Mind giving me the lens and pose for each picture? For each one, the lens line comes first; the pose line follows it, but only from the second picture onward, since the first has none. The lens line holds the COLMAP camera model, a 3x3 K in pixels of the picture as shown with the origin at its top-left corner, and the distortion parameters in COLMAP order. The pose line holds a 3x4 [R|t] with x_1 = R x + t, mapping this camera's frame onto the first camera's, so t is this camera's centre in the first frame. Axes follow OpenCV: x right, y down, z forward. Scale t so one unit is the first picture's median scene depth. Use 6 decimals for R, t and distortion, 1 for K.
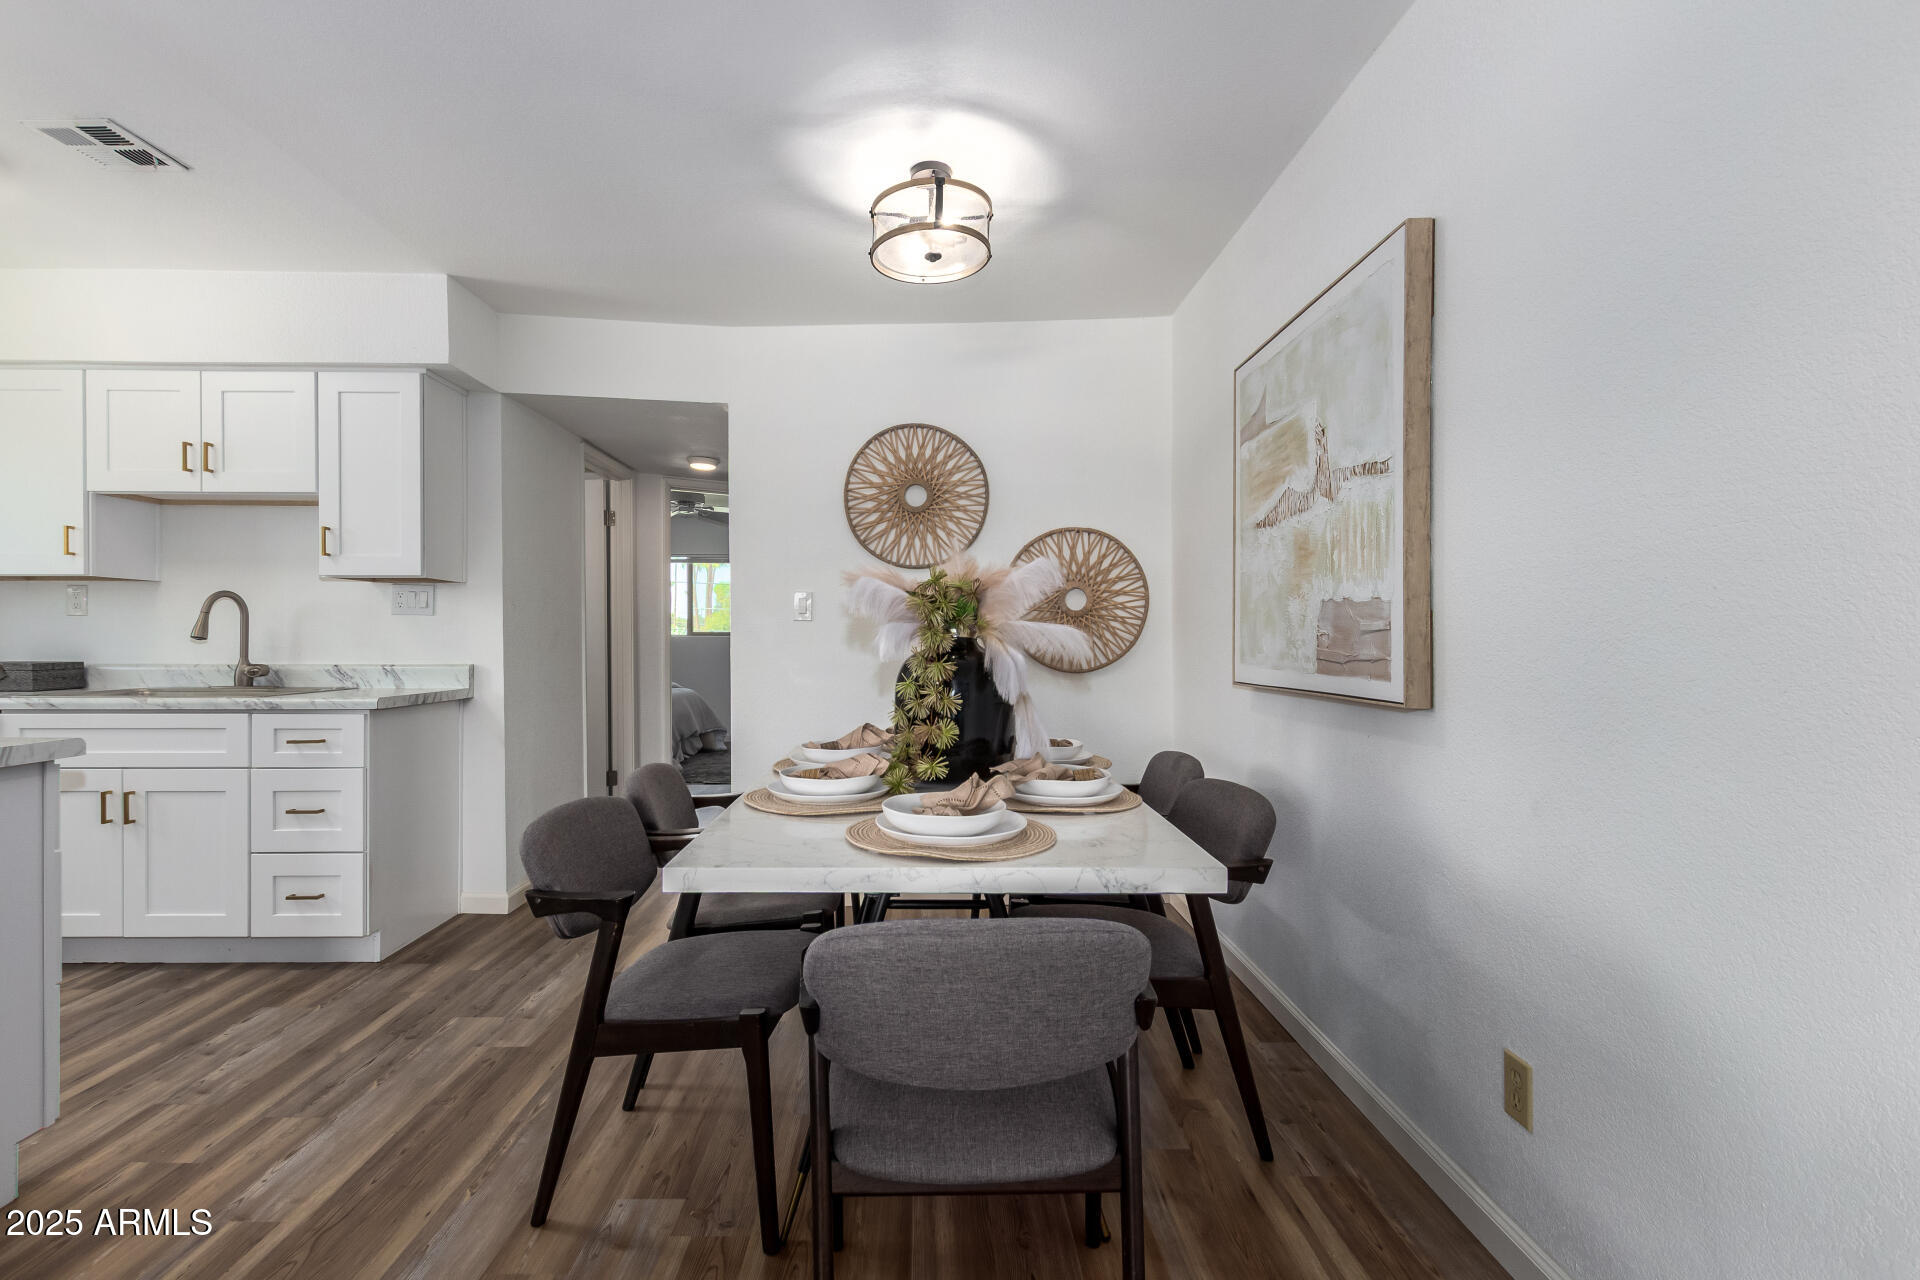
lens RADIAL K [[883.2, 0, 914.1], [0, 883.2, 641.3], [0, 0, 1]] dist [0.010669, -0.002418]
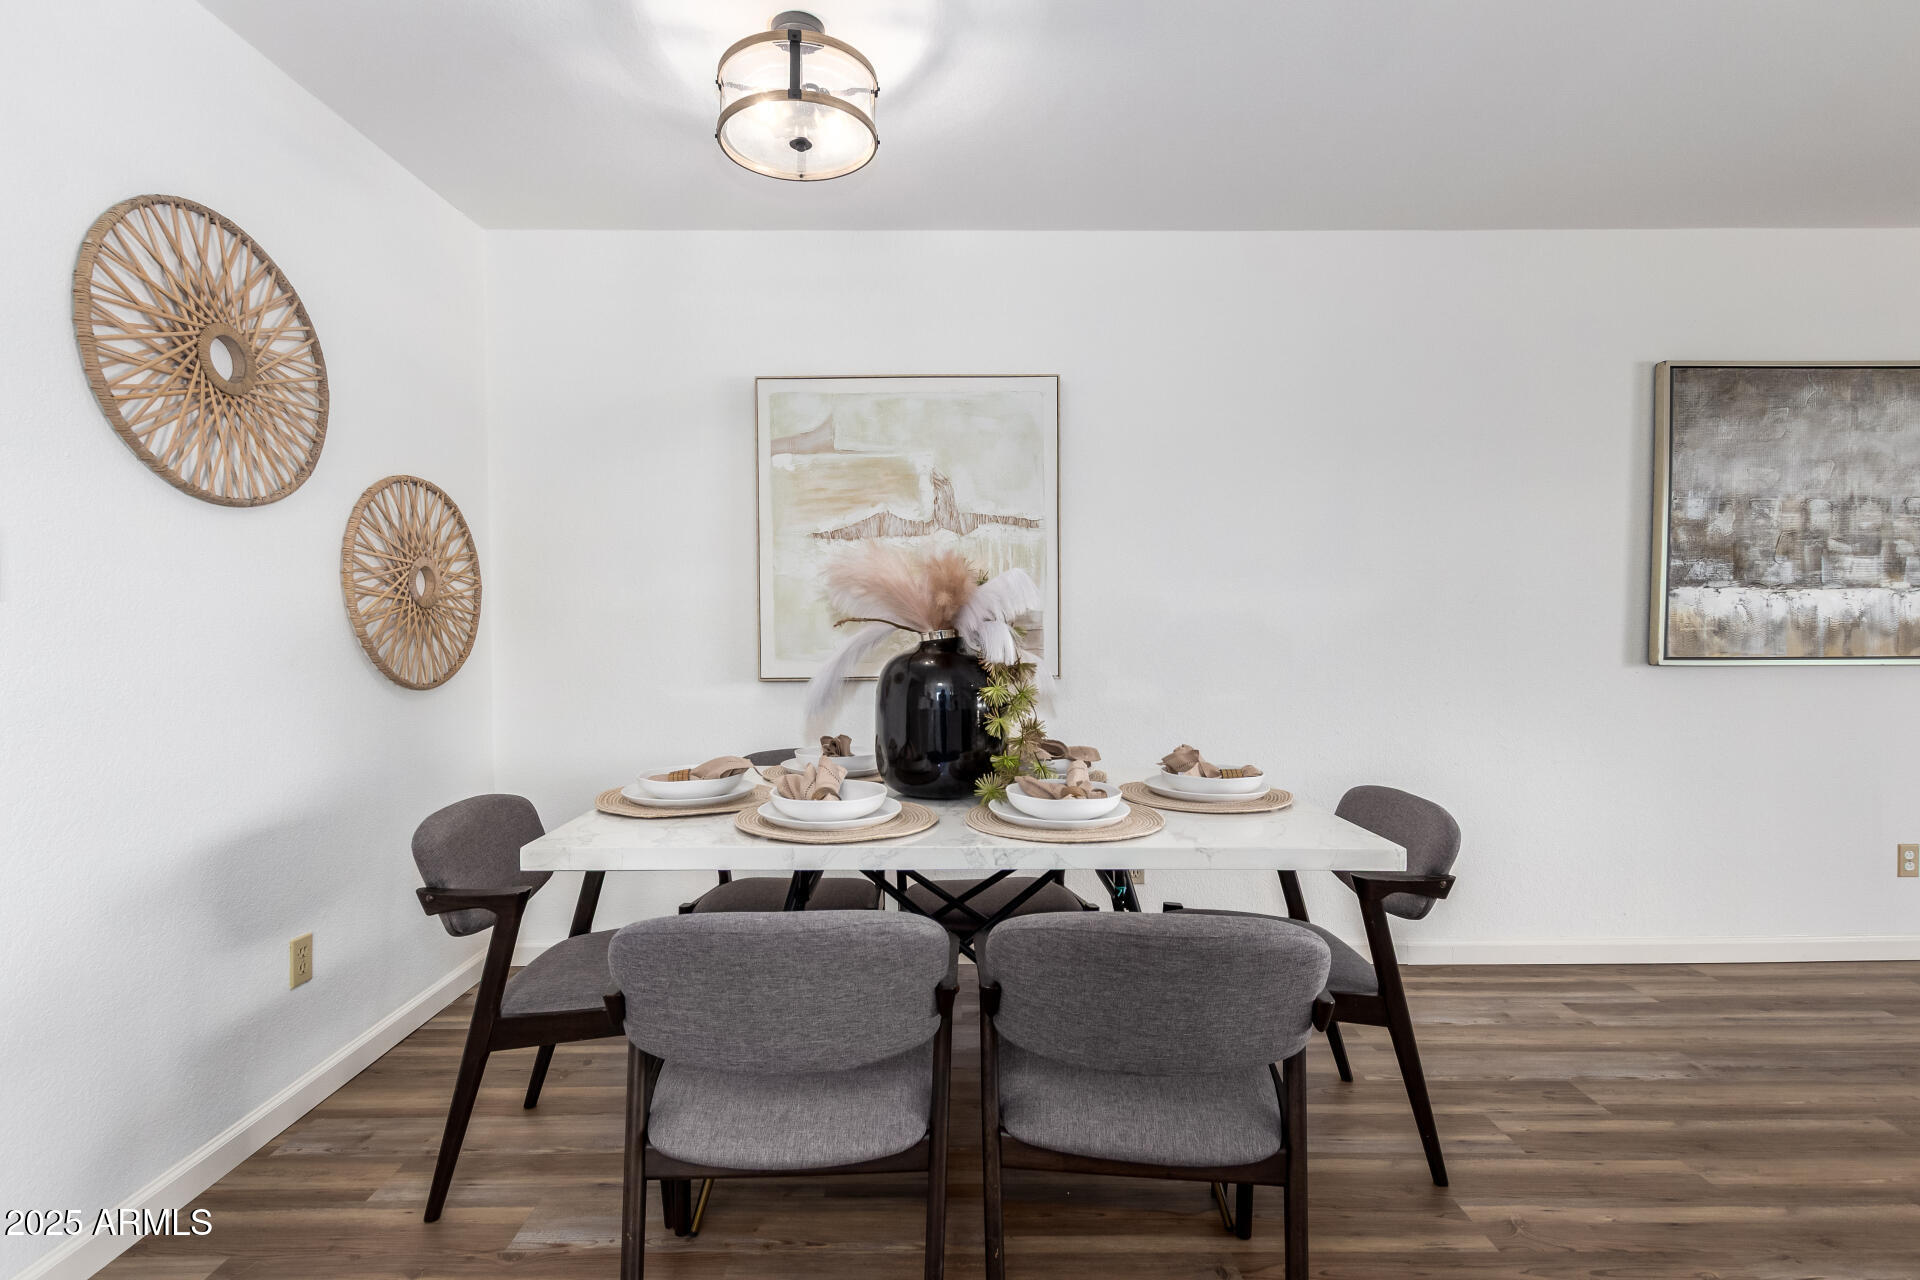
lens RADIAL K [[883.2, 0, 954.3], [0, 883.2, 654.7], [0, 0, 1]] dist [0.010669, -0.002418]
pose [[-0.012433, -0.027525, 0.999544, -0.718538], [0.007934, 0.999587, 0.027625, -0.009690], [-0.999891, 0.008274, -0.012210, 0.825567]]
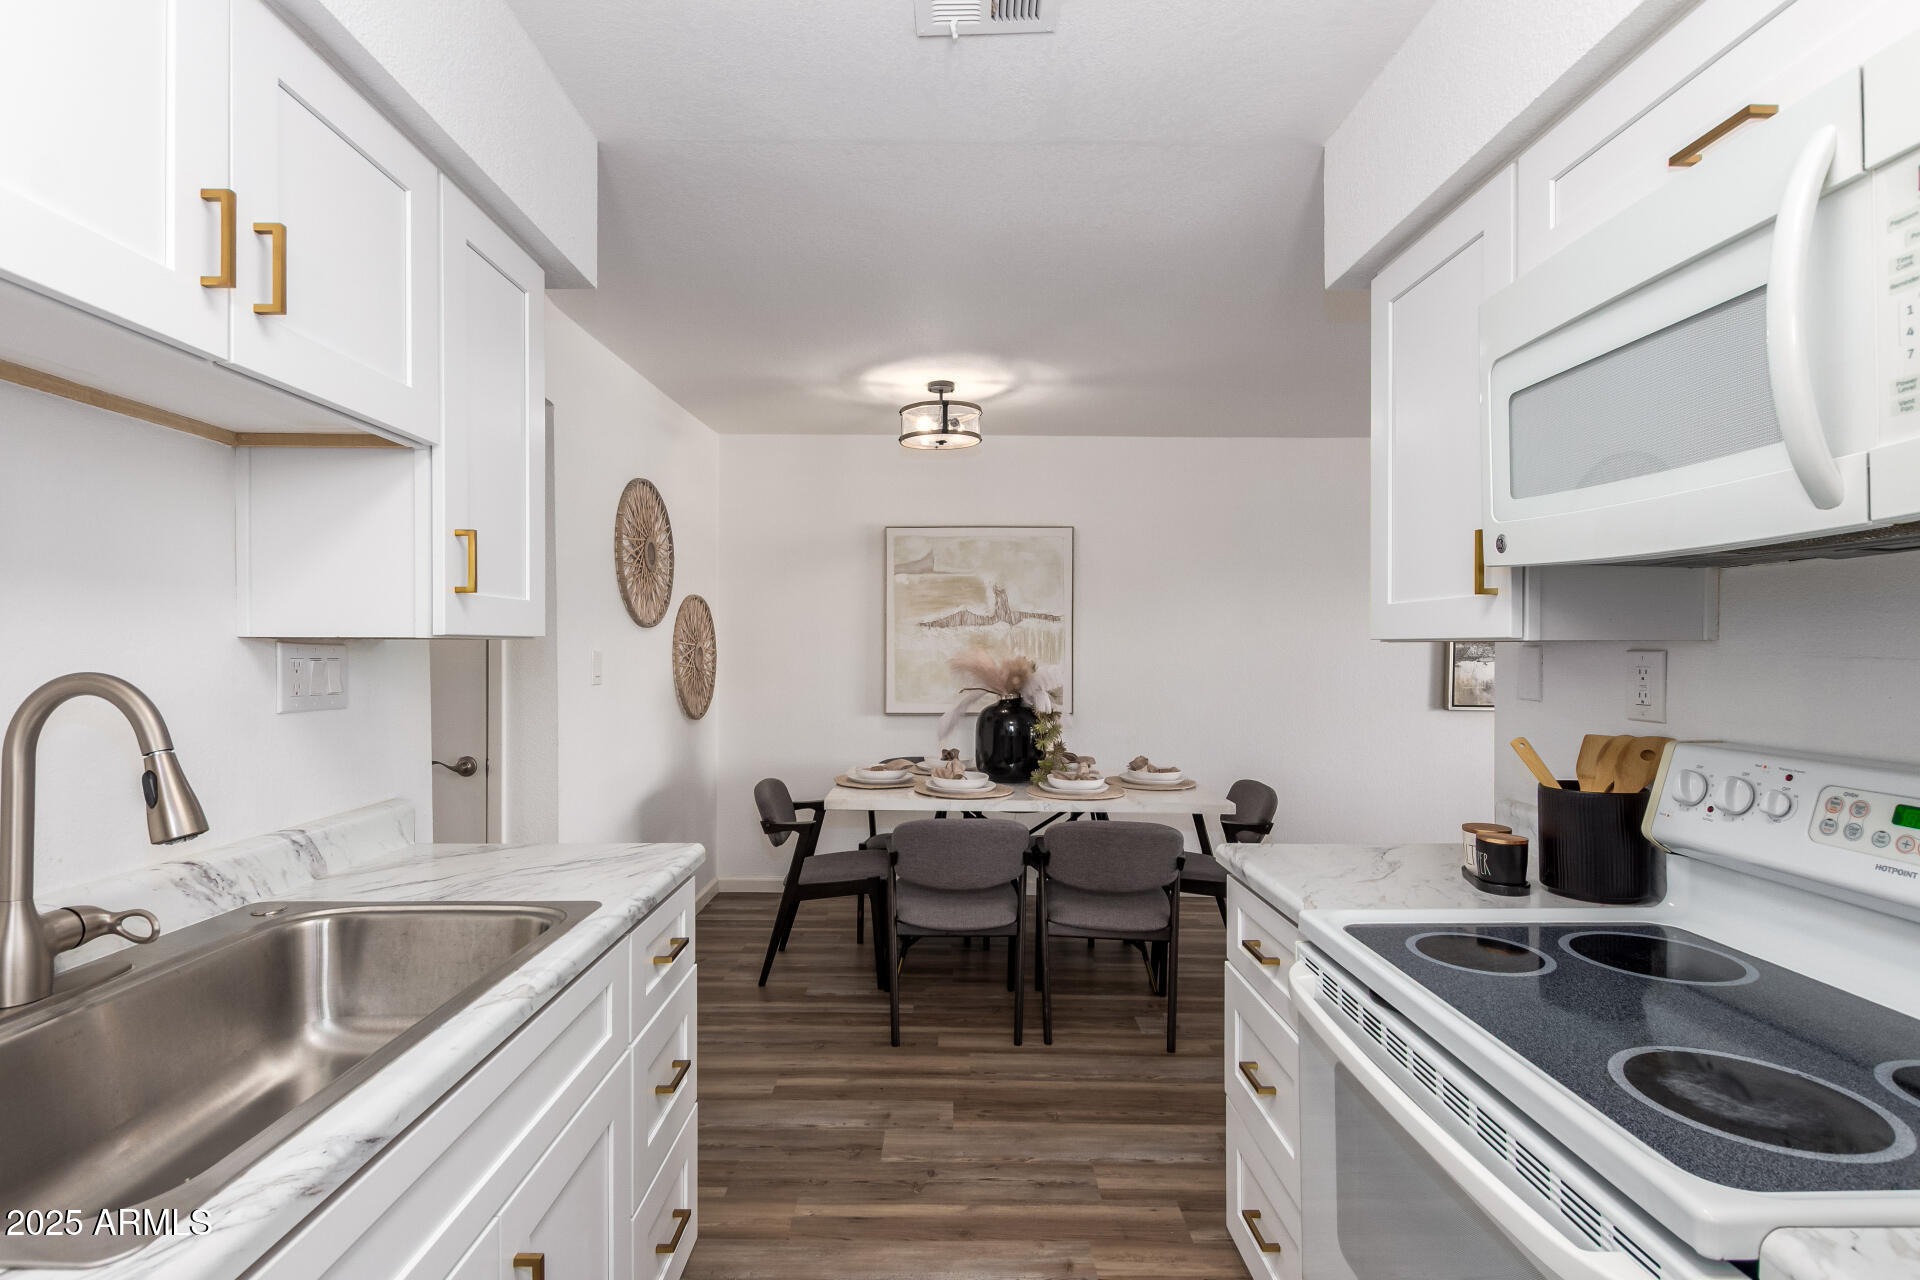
lens RADIAL K [[883.2, 0, 953.9], [0, 883.2, 650.9], [0, 0, 1]] dist [0.010669, -0.002418]
pose [[-0.000548, -0.004945, 0.999988, -1.378512], [-0.000338, 0.999988, 0.004945, -0.084425], [-1.000000, -0.000335, -0.000549, 0.919065]]
